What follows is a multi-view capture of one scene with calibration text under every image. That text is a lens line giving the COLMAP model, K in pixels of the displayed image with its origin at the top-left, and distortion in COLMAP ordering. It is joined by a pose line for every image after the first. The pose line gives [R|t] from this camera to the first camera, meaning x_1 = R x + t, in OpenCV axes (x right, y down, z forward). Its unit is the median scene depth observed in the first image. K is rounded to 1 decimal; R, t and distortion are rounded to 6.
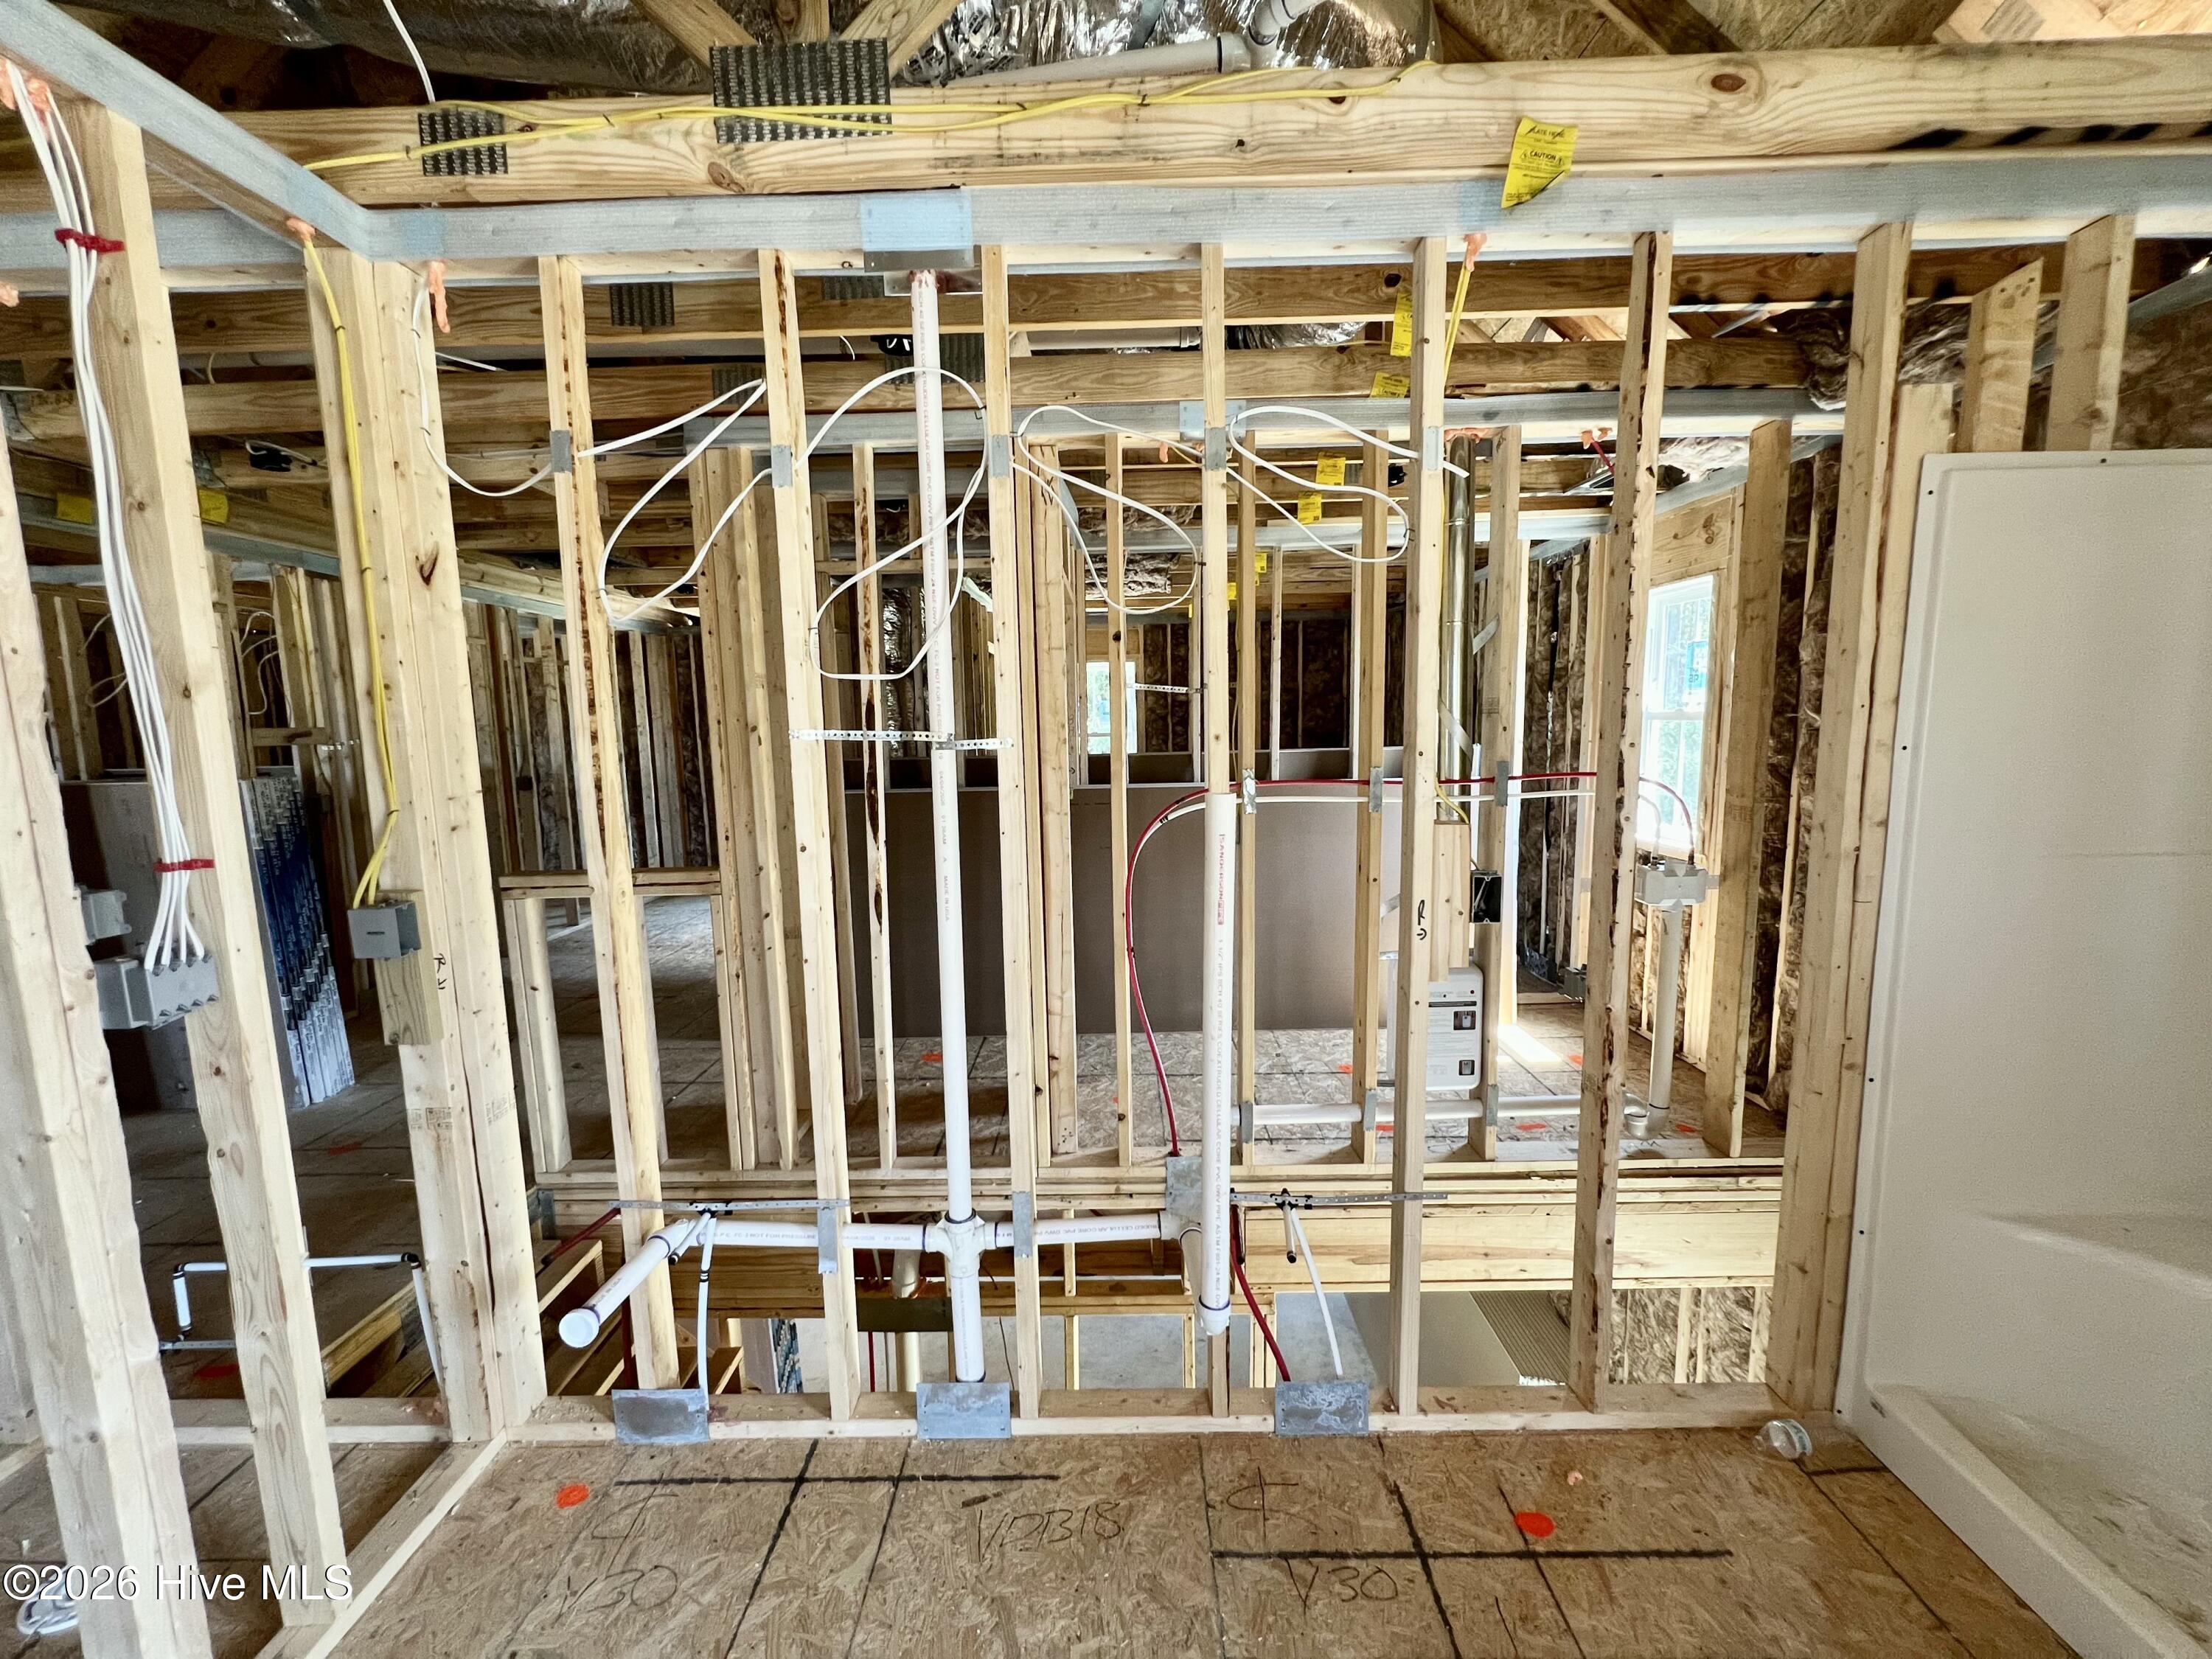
lens RADIAL K [[883.9, 0, 1104.9], [0, 883.9, 833.8], [0, 0, 1]] dist [-0.003384, 0.001350]
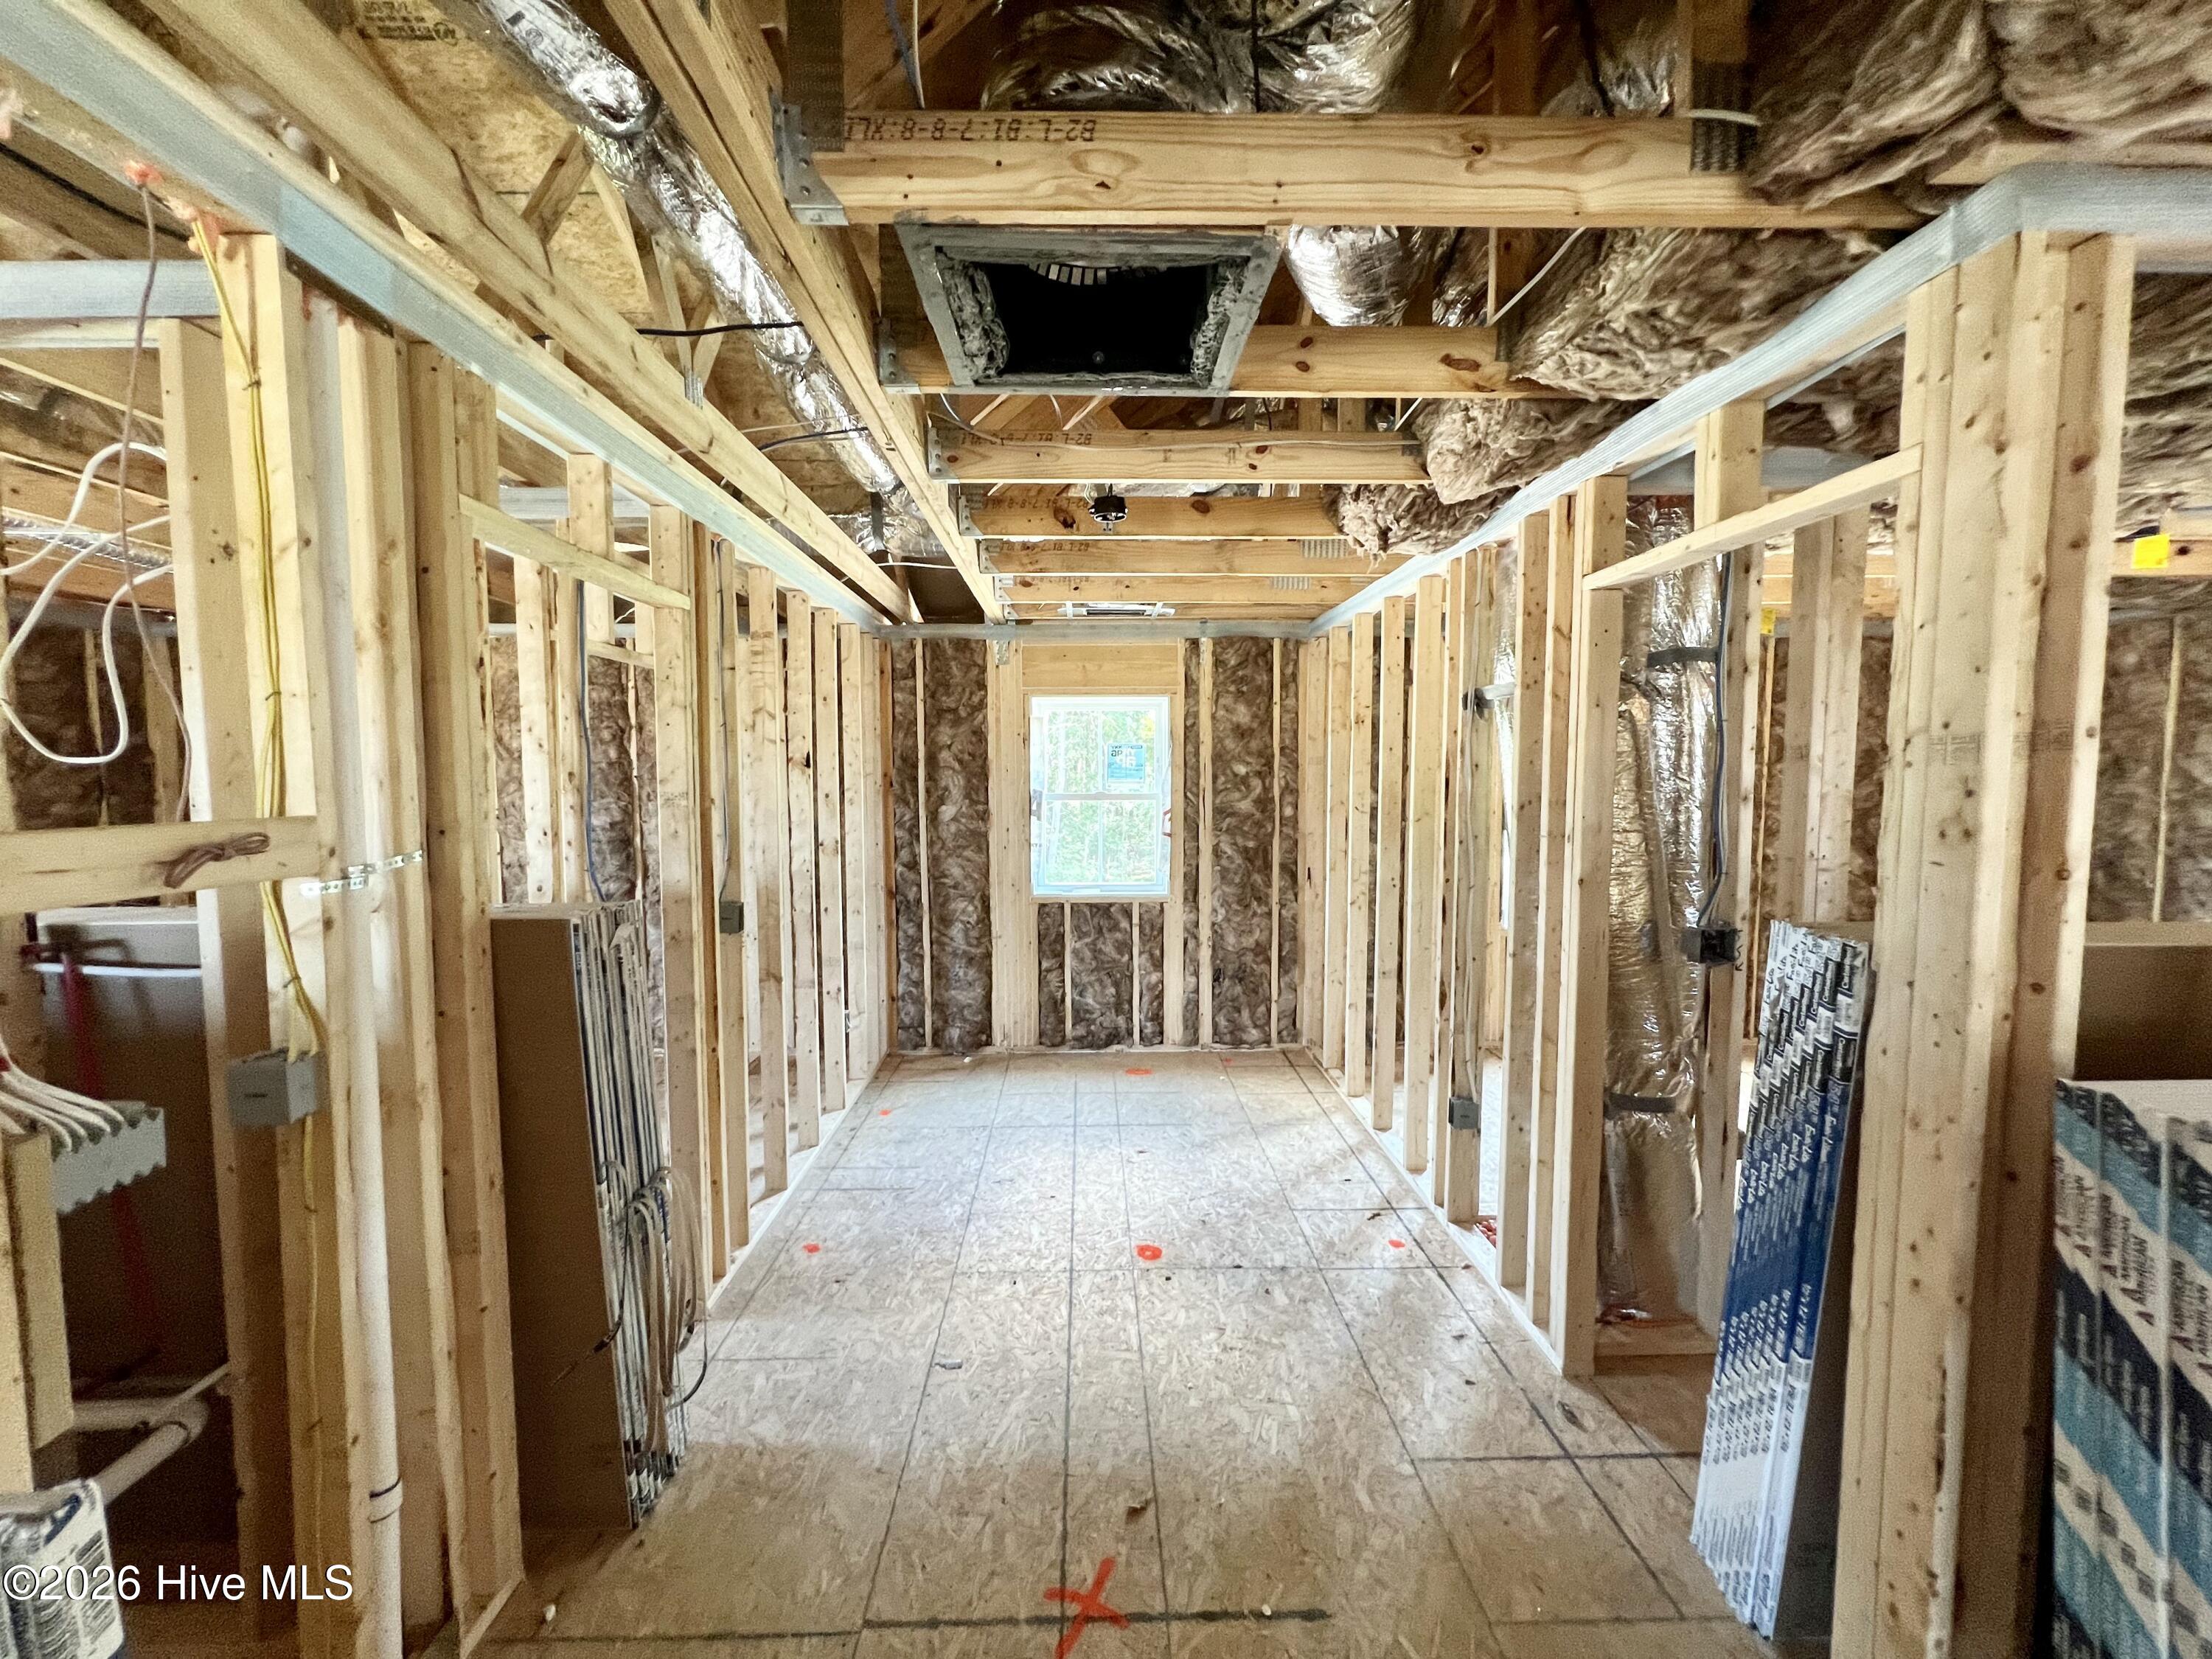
lens RADIAL K [[883.9, 0, 1100.1], [0, 883.9, 833.0], [0, 0, 1]] dist [-0.003384, 0.001350]
pose [[0.999314, 0.014553, 0.034041, -0.637174], [-0.012480, 0.998100, -0.060333, -0.100840], [-0.034854, 0.059866, 0.997598, 0.703431]]
